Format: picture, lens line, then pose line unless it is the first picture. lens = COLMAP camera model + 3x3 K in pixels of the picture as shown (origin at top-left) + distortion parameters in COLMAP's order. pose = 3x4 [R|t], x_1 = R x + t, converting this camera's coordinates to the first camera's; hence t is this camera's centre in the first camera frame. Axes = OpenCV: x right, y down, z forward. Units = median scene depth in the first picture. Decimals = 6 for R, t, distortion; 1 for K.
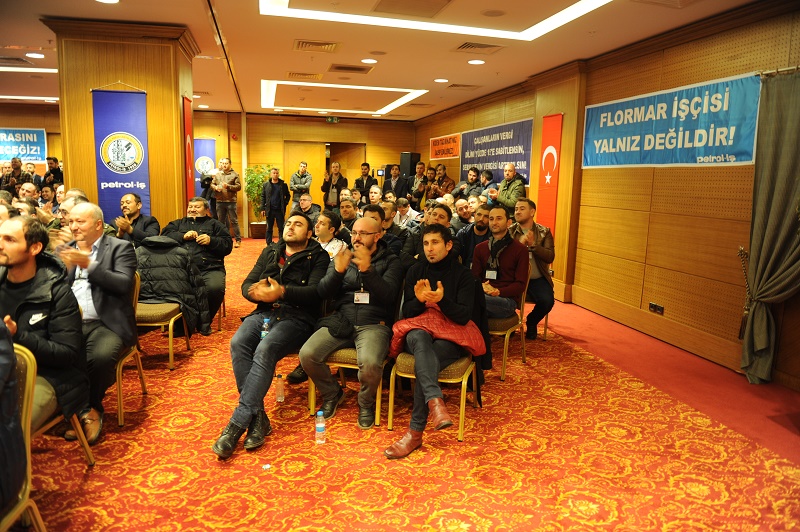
lens RADIAL K [[540.9, 0, 403.5], [0, 540.9, 265.5], [0, 0, 1]] dist [-0.049547, -0.006054]
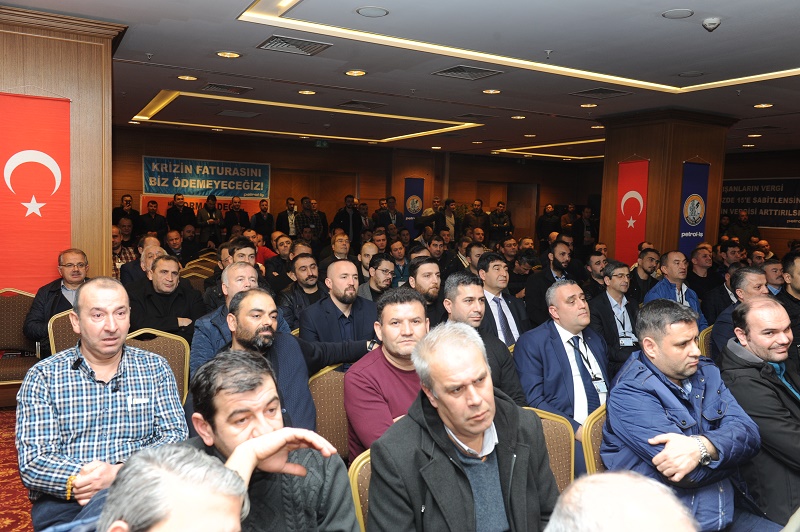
lens RADIAL K [[635.5, 0, 400.1], [0, 635.5, 262.3], [0, 0, 1]] dist [-0.038852, 0.003944]
pose [[0.961324, -0.020661, 0.274644, -0.770850], [0.038808, 0.997395, -0.060803, -0.008730], [-0.272672, 0.069109, 0.959622, -0.126868]]
